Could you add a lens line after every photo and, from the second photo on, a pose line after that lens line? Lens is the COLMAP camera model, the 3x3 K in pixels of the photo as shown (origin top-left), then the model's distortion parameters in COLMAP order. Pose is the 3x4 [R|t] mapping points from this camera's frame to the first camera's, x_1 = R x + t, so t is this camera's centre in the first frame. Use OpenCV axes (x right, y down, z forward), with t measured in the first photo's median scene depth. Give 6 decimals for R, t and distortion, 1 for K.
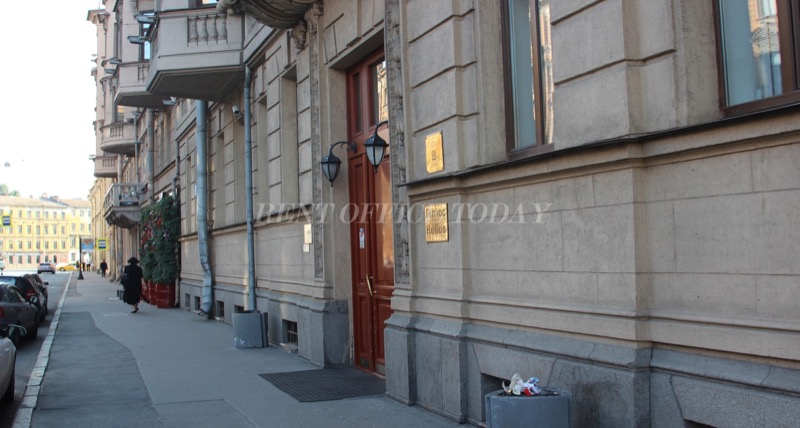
lens RADIAL K [[788.9, 0, 400.0], [0, 788.9, 214.0], [0, 0, 1]] dist [-0.149863, 0.008373]
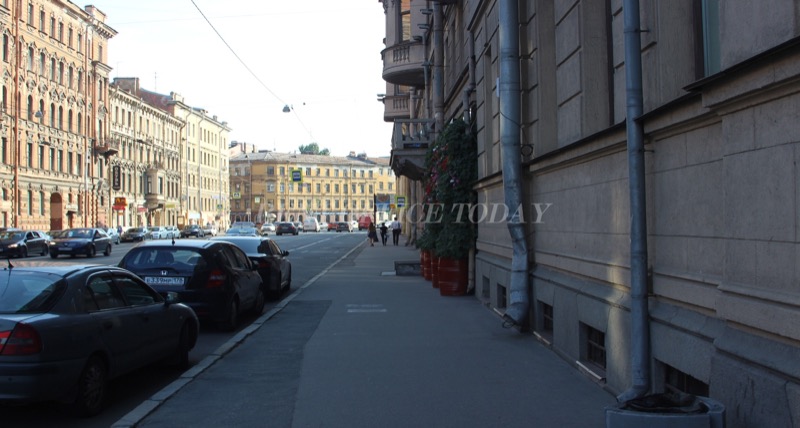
lens RADIAL K [[788.9, 0, 400.0], [0, 788.9, 214.0], [0, 0, 1]] dist [-0.149863, 0.008373]
pose [[0.924774, 0.014388, -0.380246, -0.101906], [0.004134, 0.998846, 0.047848, 0.024355], [0.380496, -0.045820, 0.923647, 0.407270]]
